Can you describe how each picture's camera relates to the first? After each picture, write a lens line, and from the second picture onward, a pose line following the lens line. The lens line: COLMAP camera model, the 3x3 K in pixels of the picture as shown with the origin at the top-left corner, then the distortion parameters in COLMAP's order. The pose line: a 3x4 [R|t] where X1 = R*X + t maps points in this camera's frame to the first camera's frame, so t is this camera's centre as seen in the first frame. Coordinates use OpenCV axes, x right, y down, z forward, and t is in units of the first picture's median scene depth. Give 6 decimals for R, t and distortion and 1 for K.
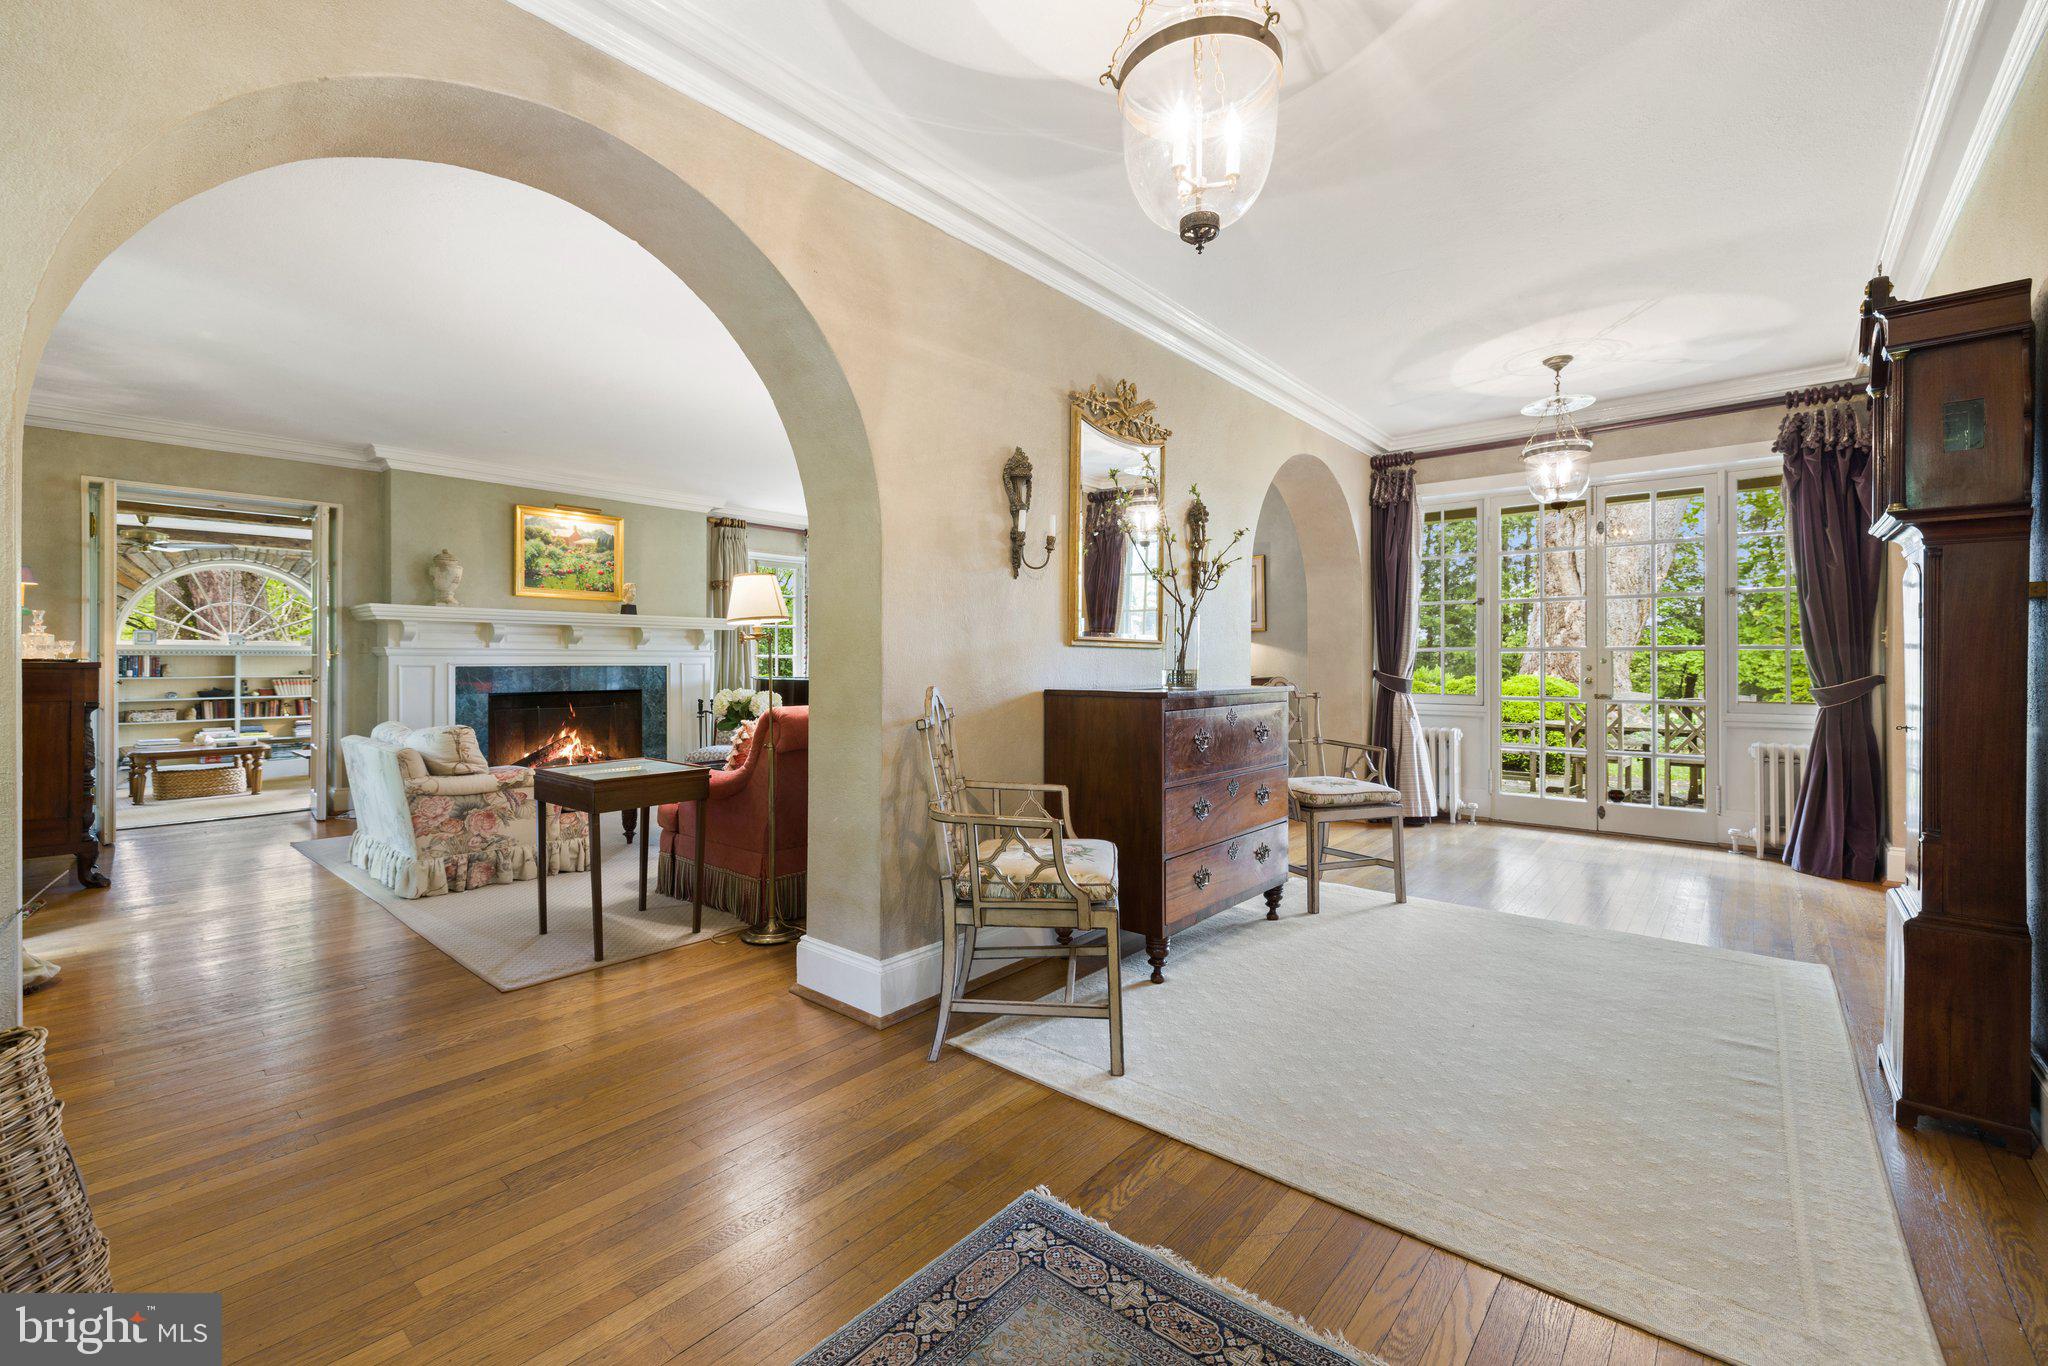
lens RADIAL K [[868.9, 0, 990.3], [0, 868.9, 662.7], [0, 0, 1]] dist [0.004183, -0.001170]
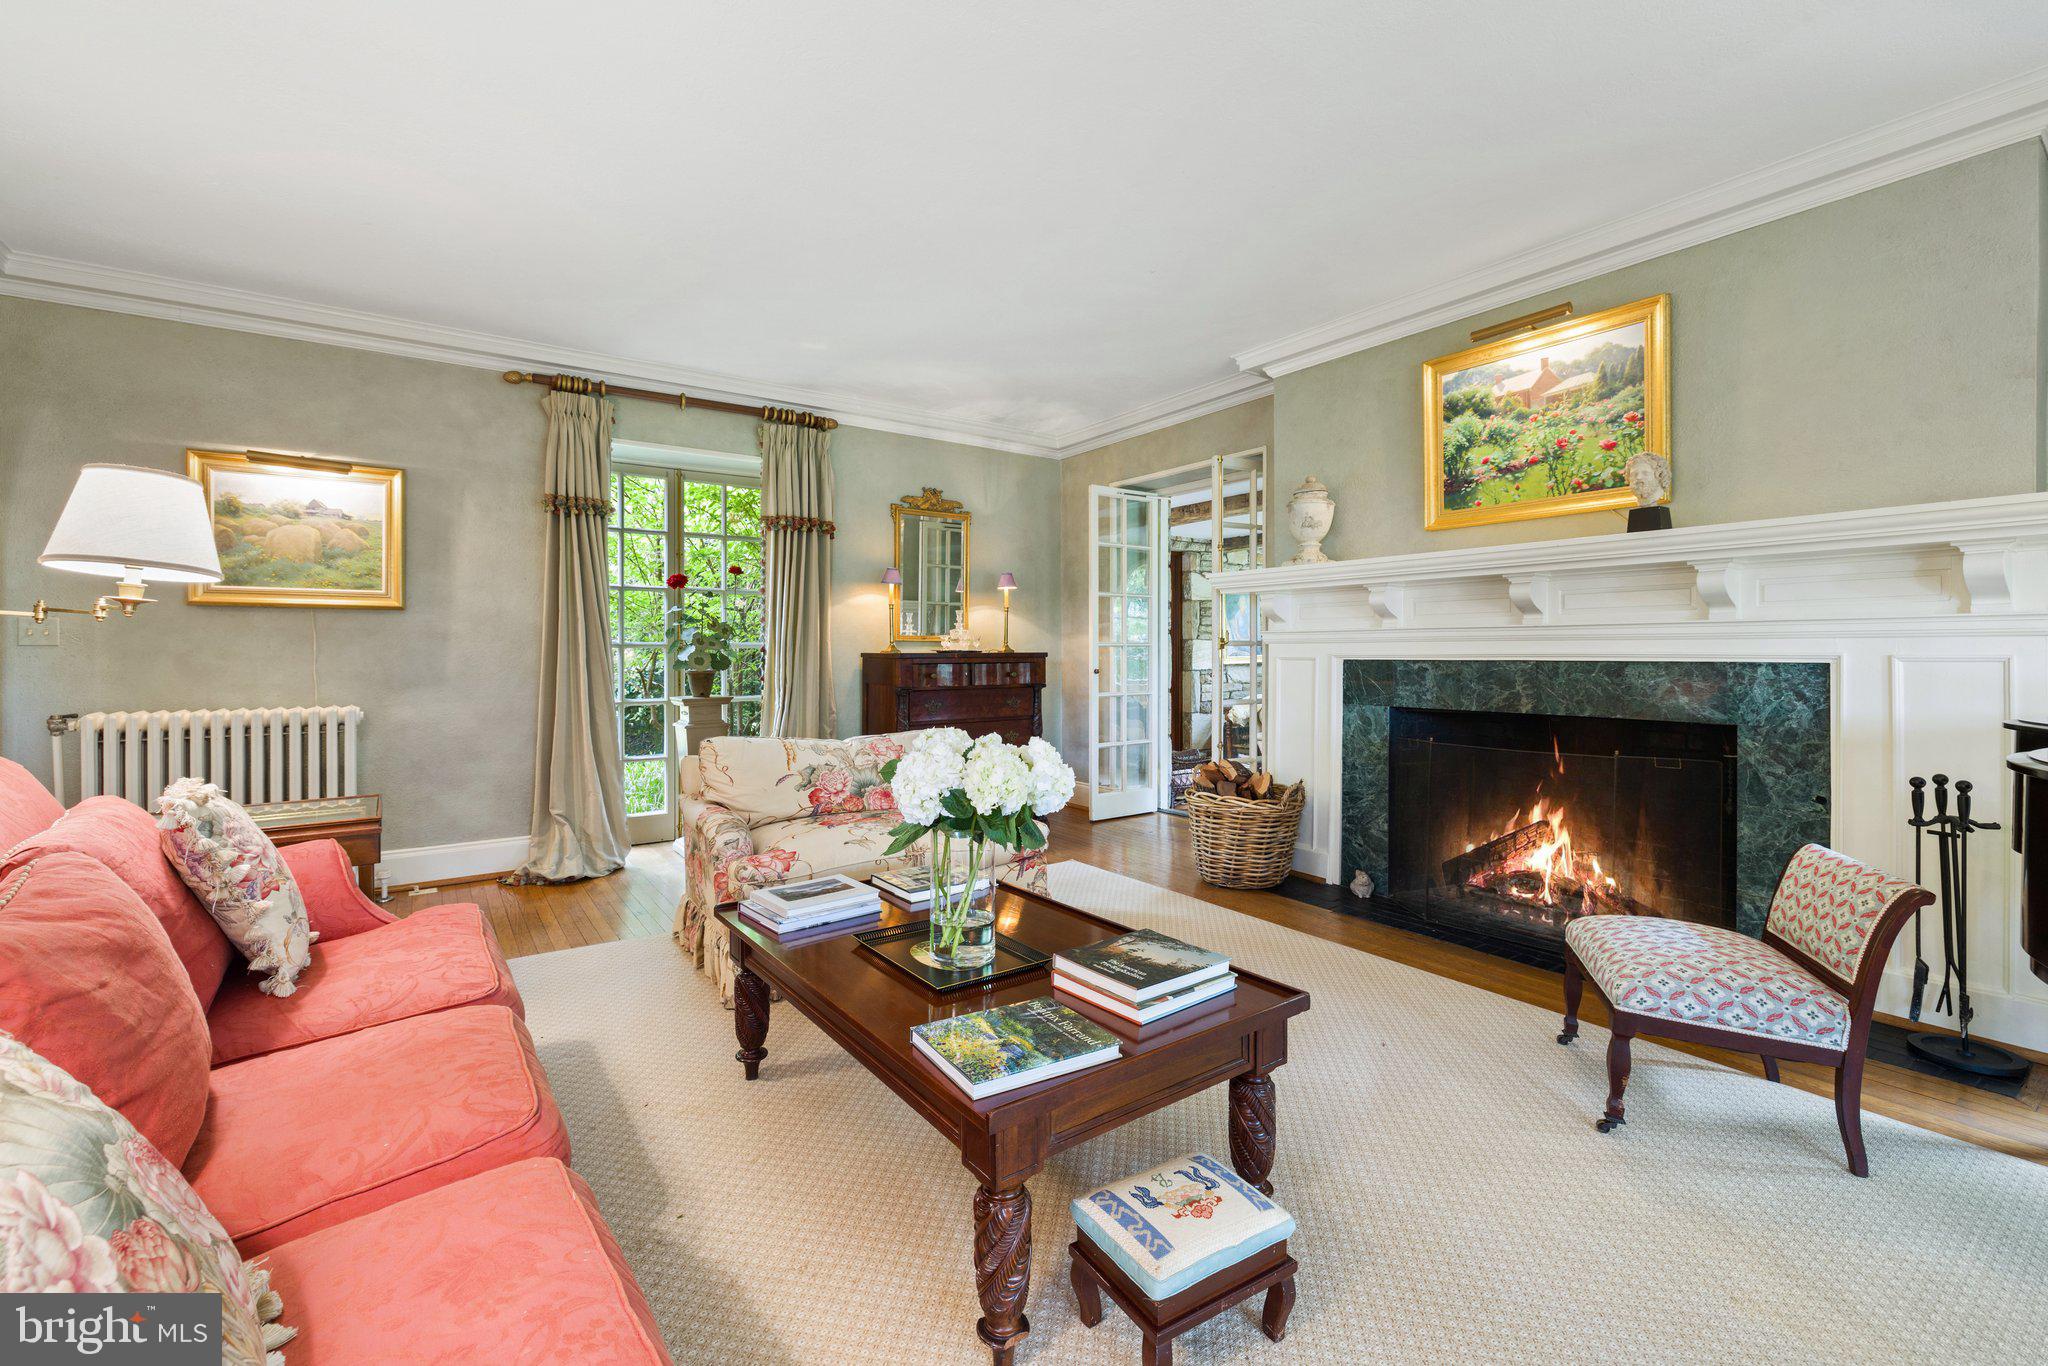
lens RADIAL K [[868.9, 0, 1027.0], [0, 868.9, 666.9], [0, 0, 1]] dist [0.004183, -0.001170]
pose [[-0.210088, 0.014290, -0.977578, 0.038074], [-0.001940, 0.999885, 0.015033, 0.000325], [0.977681, 0.005054, -0.210036, 0.867007]]
